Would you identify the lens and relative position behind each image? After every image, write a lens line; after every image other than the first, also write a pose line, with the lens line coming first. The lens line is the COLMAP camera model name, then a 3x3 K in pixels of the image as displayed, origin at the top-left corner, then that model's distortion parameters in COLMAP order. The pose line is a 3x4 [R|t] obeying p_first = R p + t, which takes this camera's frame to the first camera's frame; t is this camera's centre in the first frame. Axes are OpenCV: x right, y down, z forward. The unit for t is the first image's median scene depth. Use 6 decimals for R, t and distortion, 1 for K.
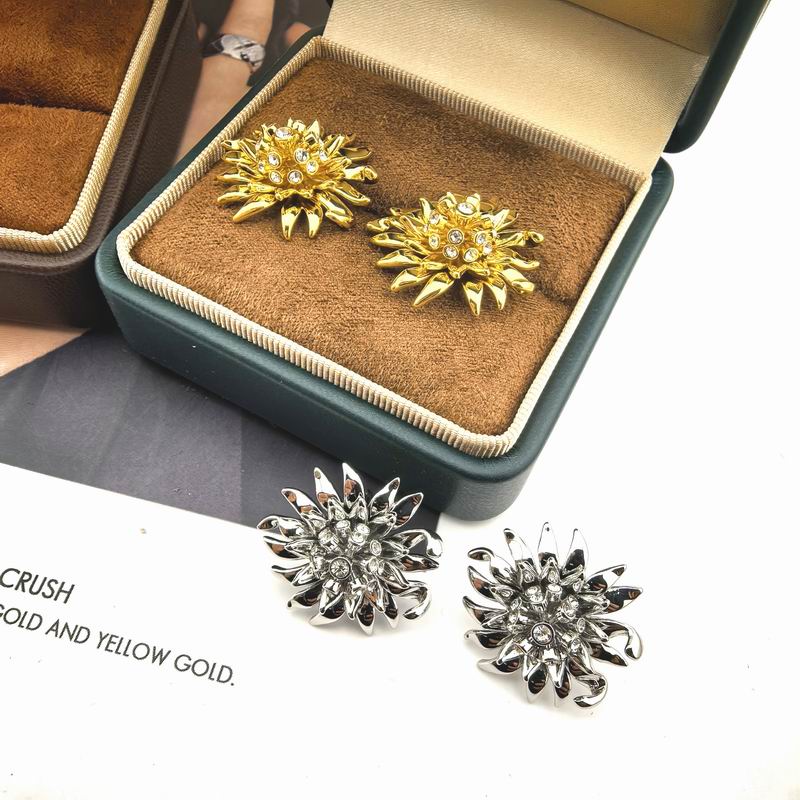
lens RADIAL K [[775.2, 0, 400.0], [0, 775.2, 400.0], [0, 0, 1]] dist [-0.000837, 0.009966]
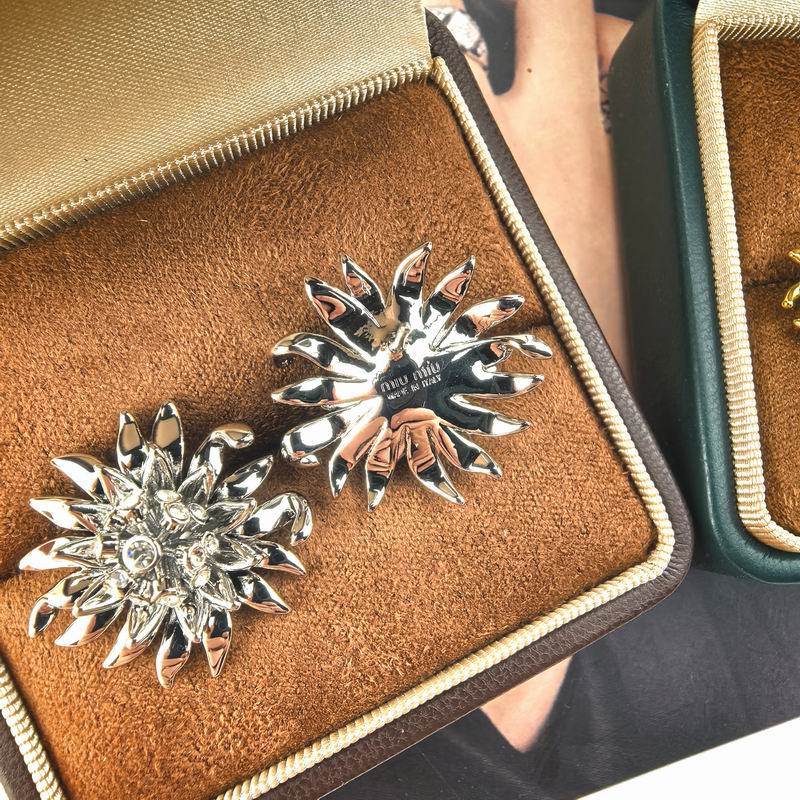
lens RADIAL K [[744.6, 0, 400.0], [0, 744.6, 400.0], [0, 0, 1]] dist [-0.009157, 0.011858]
pose [[0.846429, -0.522356, 0.103448, -0.660900], [0.431508, 0.786662, 0.441546, -0.736797], [-0.312023, -0.329099, 0.891255, 0.561921]]
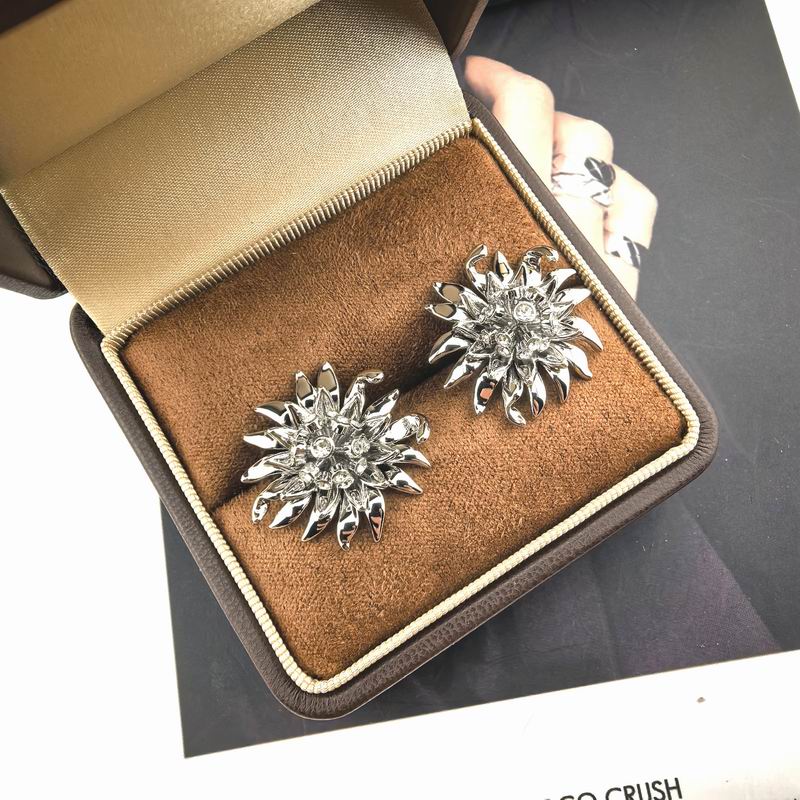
lens RADIAL K [[775.2, 0, 400.0], [0, 775.2, 400.0], [0, 0, 1]] dist [-0.000837, 0.009966]
pose [[0.782374, -0.618721, 0.071244, -0.784376], [0.581379, 0.766560, 0.272736, -0.719202], [-0.223361, -0.171962, 0.959447, 0.217311]]
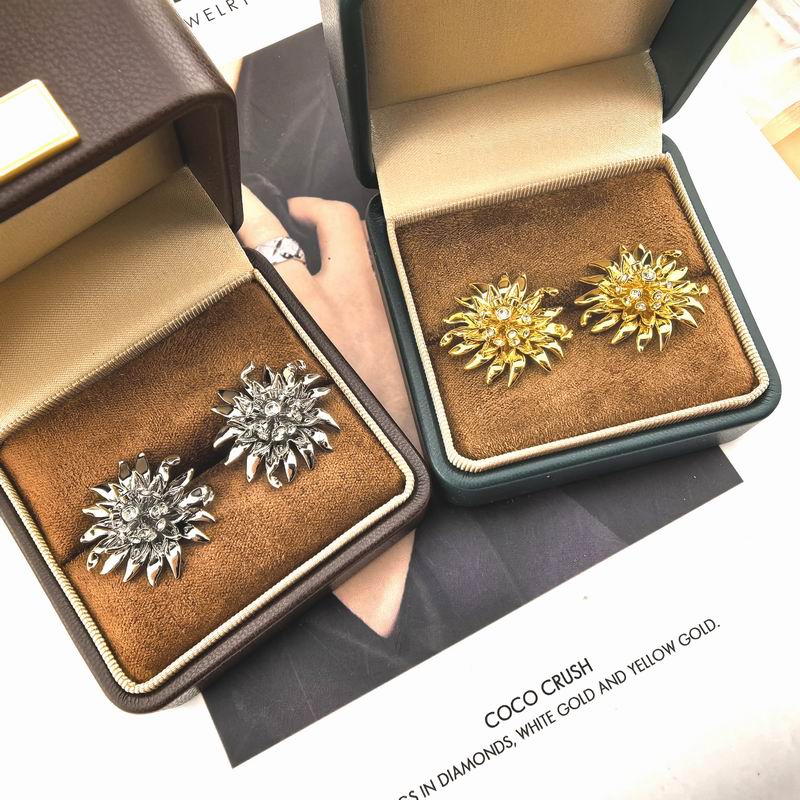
lens RADIAL K [[775.2, 0, 400.0], [0, 775.2, 400.0], [0, 0, 1]] dist [-0.000837, 0.009966]
pose [[0.737343, -0.659184, 0.147653, -0.566626], [0.626642, 0.749084, 0.214924, -0.621550], [-0.252279, -0.065947, 0.965405, -0.237055]]
